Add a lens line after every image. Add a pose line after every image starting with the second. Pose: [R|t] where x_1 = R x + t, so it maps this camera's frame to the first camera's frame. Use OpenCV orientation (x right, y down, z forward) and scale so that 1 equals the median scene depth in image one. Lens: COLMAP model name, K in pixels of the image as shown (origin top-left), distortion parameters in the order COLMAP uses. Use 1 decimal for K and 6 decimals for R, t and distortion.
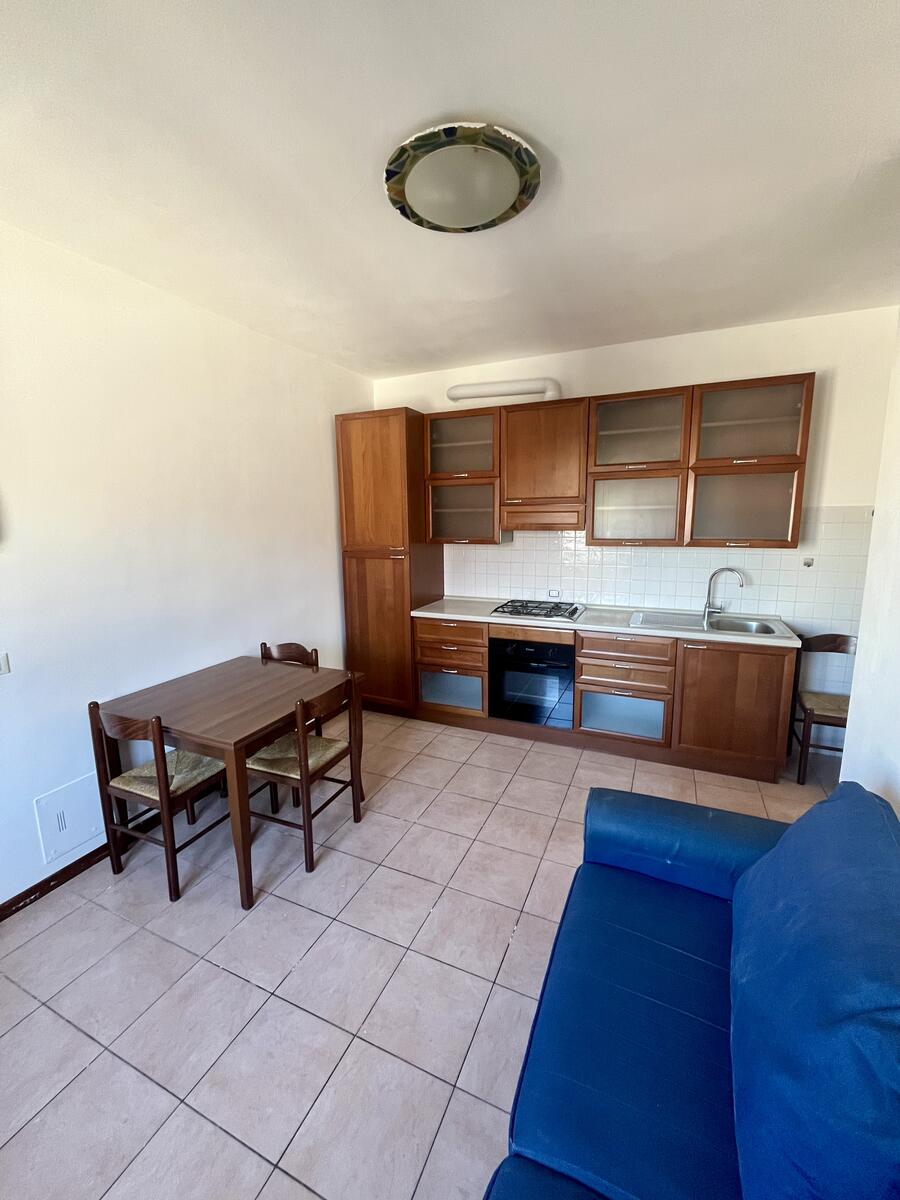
lens RADIAL K [[488.9, 0, 449.0], [0, 488.9, 593.0], [0, 0, 1]] dist [0.001536, 0.000570]
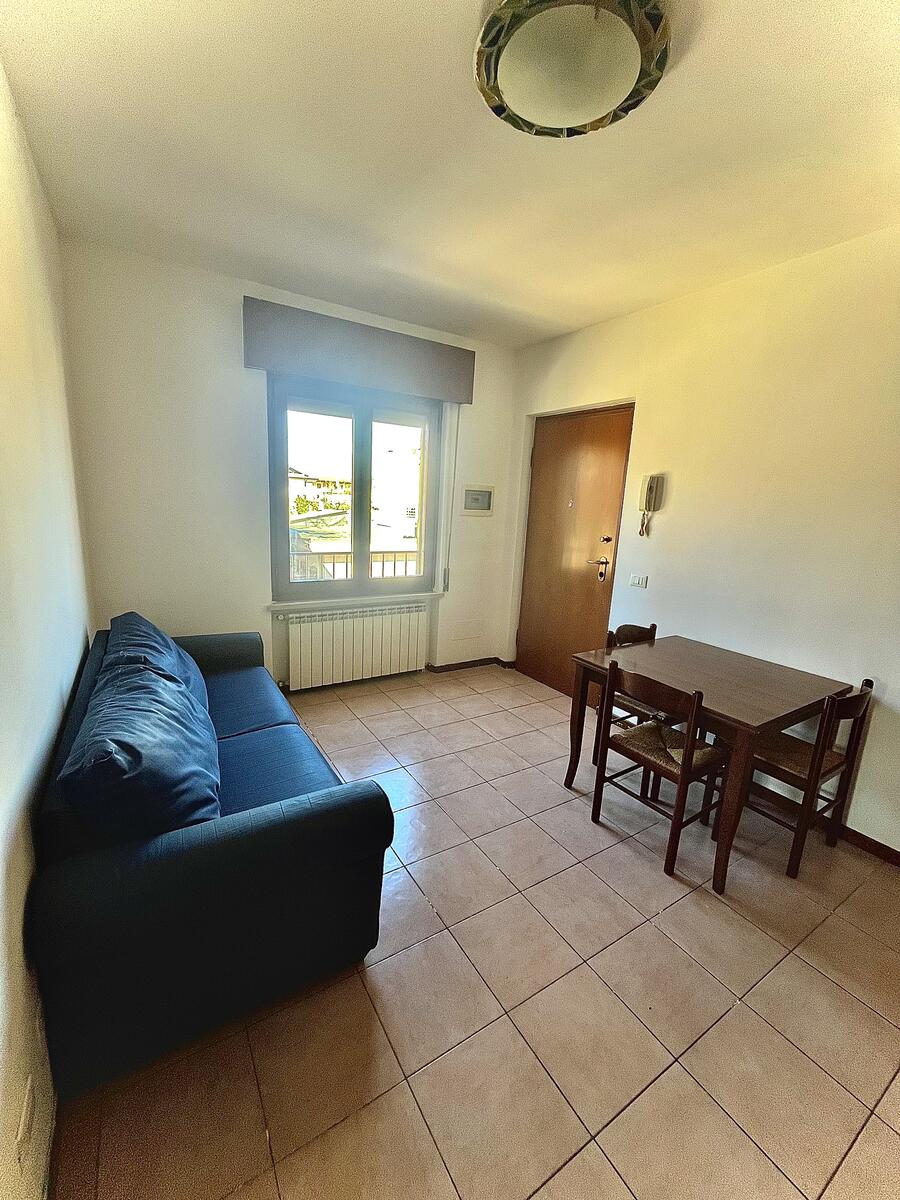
lens RADIAL K [[488.9, 0, 452.5], [0, 488.9, 596.3], [0, 0, 1]] dist [0.001536, 0.000570]
pose [[-0.548026, 0.155349, -0.821909, 0.493515], [-0.179100, 0.938021, 0.296715, -0.110233], [0.817062, 0.309811, -0.486237, 0.797975]]
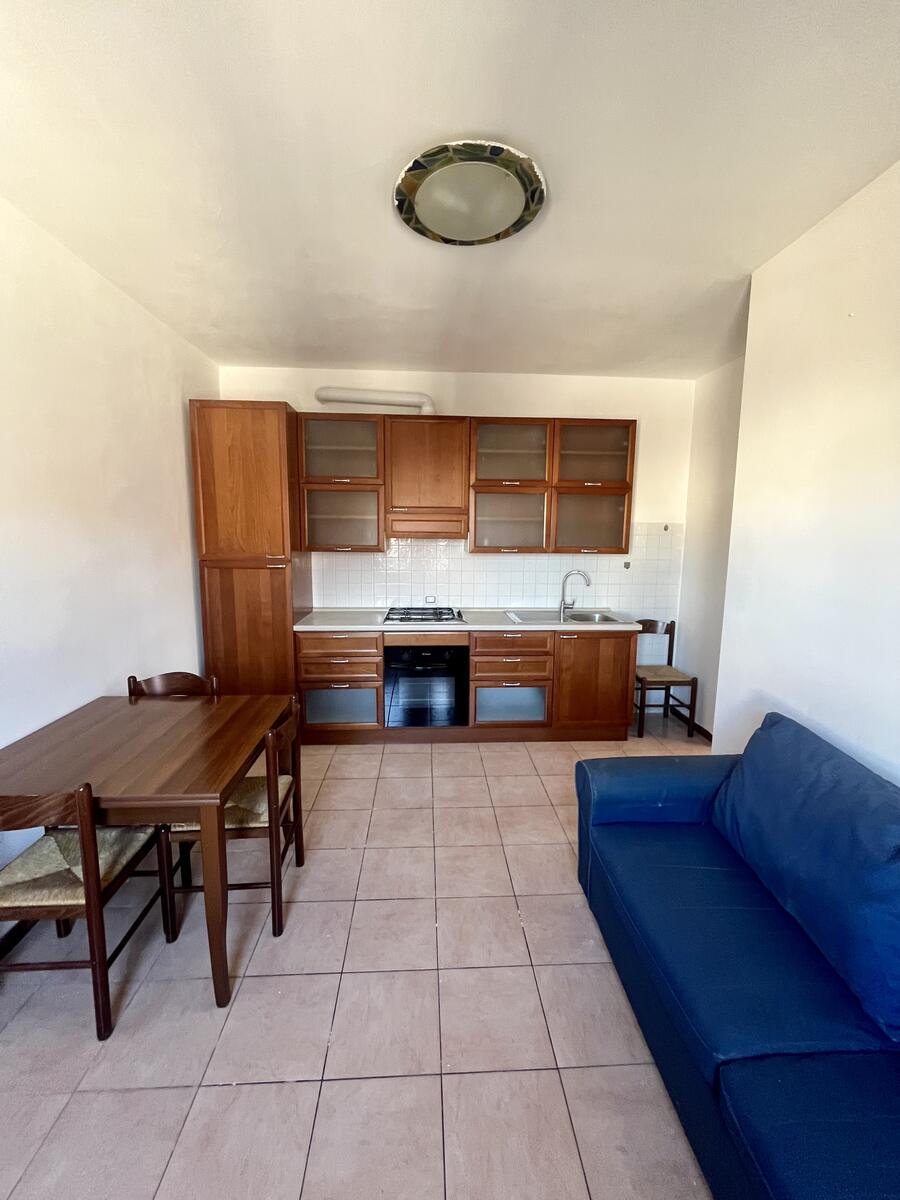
lens RADIAL K [[488.9, 0, 448.3], [0, 488.9, 593.0], [0, 0, 1]] dist [0.001536, 0.000570]
pose [[0.888629, -0.037684, 0.457077, -0.276759], [0.051036, 0.998554, -0.016896, 0.008190], [-0.455779, 0.038342, 0.889267, 0.068318]]
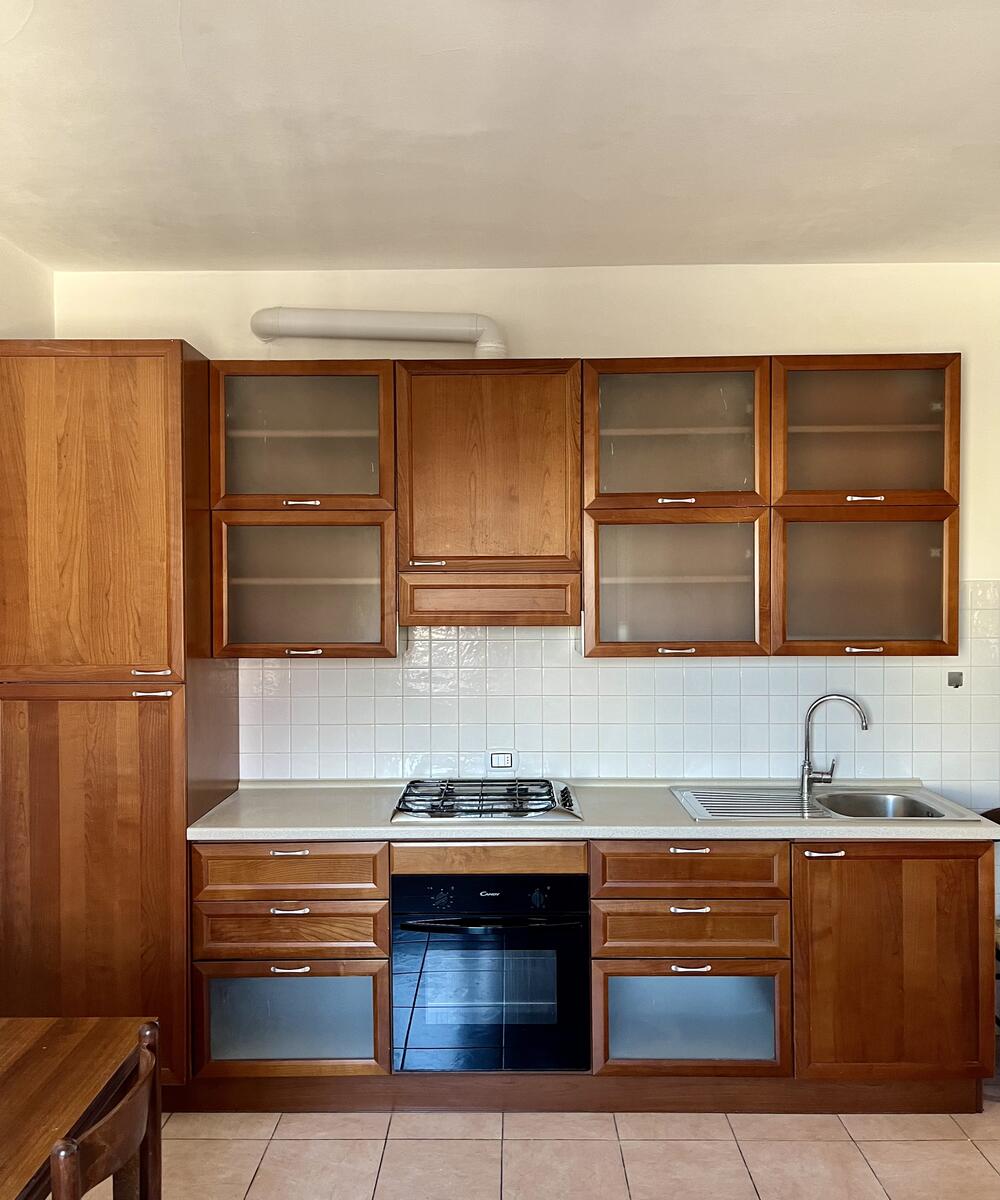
lens RADIAL K [[1026.7, 0, 489.7], [0, 1026.7, 600.3], [0, 0, 1]] dist [0.053300, -0.058871]
pose [[0.917314, 0.003052, 0.398154, -0.221560], [0.055961, 0.989056, -0.136513, -0.021009], [-0.394213, 0.147506, 0.907104, 0.124431]]
